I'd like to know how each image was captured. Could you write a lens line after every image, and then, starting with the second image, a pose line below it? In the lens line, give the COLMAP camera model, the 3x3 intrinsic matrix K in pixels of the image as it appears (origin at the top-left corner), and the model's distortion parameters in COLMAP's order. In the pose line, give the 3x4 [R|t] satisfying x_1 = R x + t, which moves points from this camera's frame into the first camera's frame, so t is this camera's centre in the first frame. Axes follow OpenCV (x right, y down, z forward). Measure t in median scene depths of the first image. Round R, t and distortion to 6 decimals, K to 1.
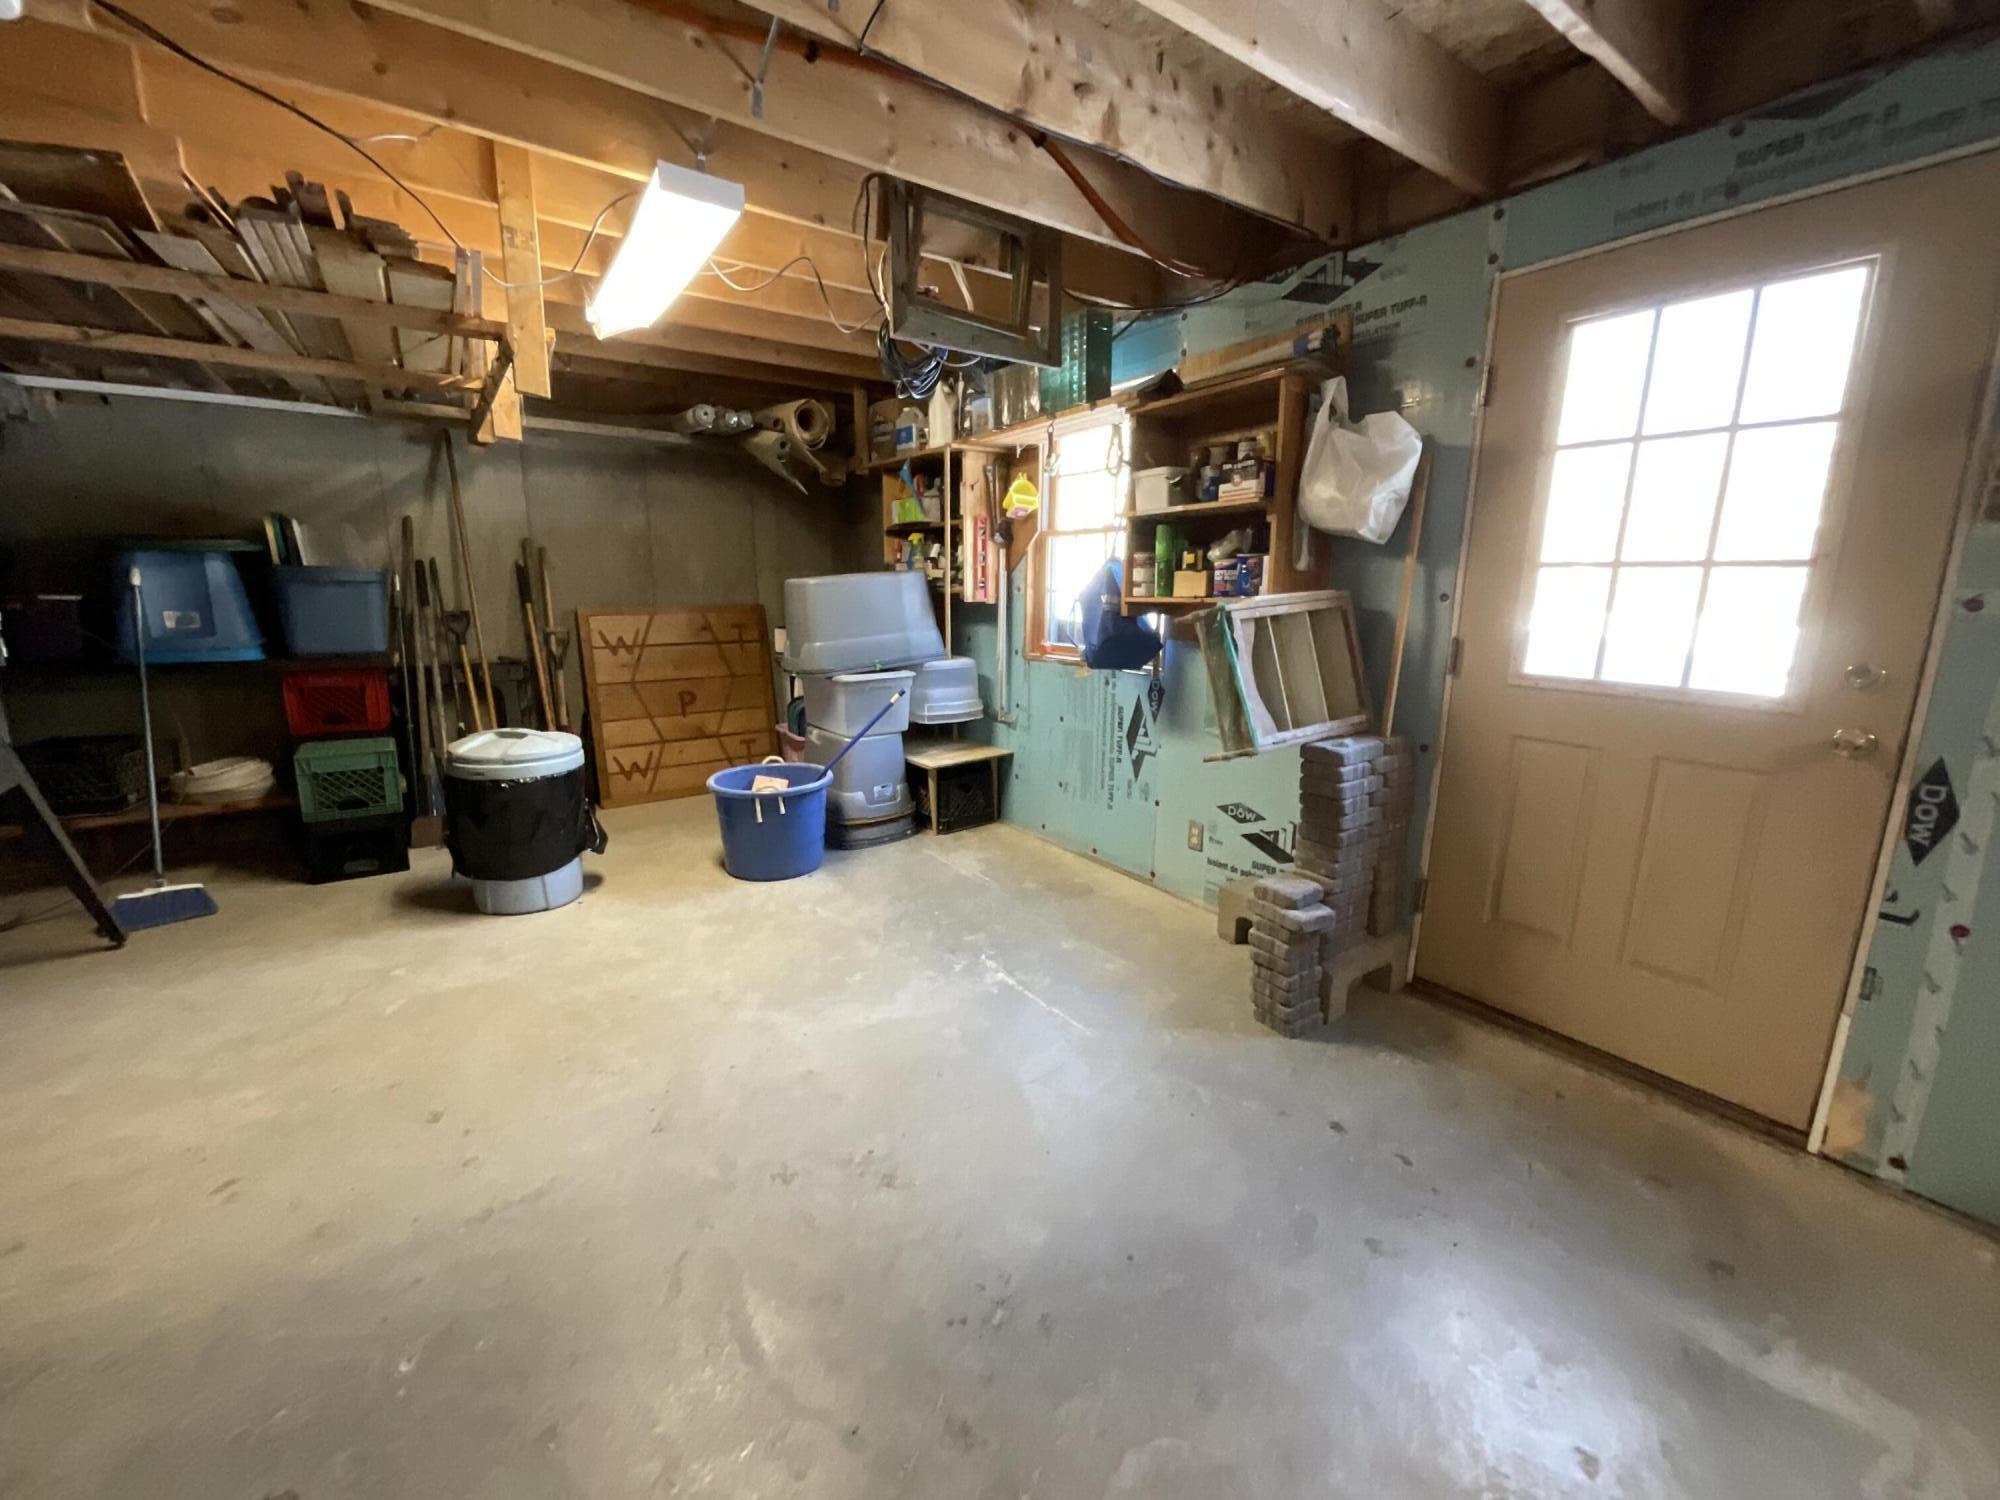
lens RADIAL K [[808.7, 0, 1003.0], [0, 808.7, 752.8], [0, 0, 1]] dist [-0.000311, -0.000037]
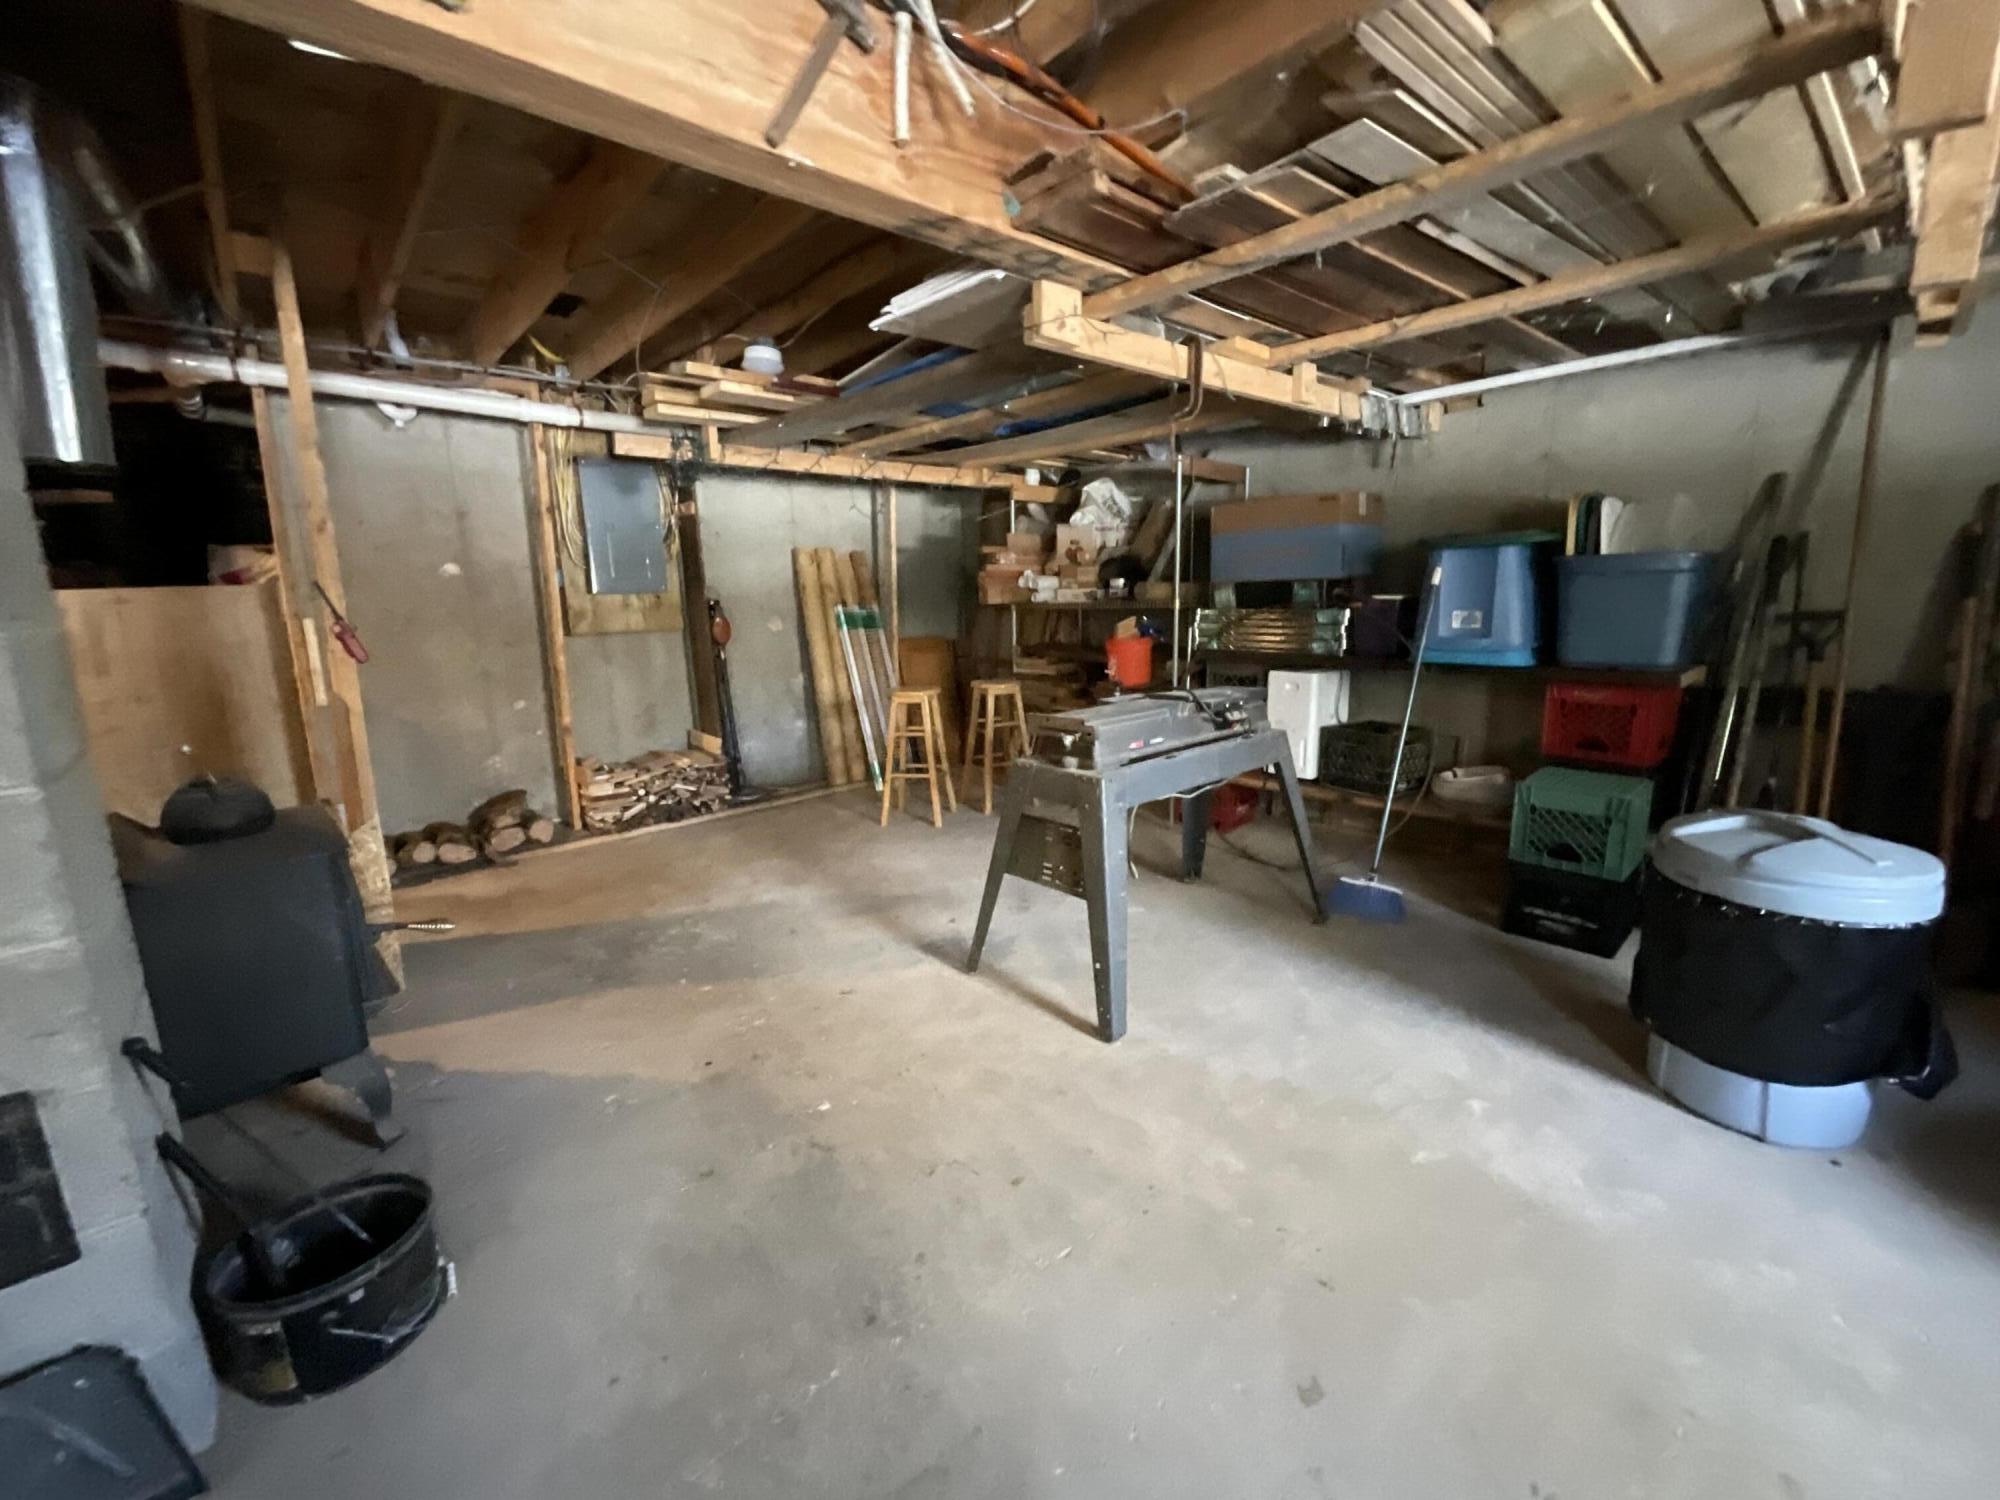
lens RADIAL K [[818.0, 0, 1005.6], [0, 818.0, 744.0], [0, 0, 1]] dist [-0.000350, 0.000298]
pose [[0.110379, 0.159932, -0.980937, -0.106734], [-0.174095, 0.974820, 0.139345, -0.061678], [0.978523, 0.155396, 0.135443, 0.365130]]
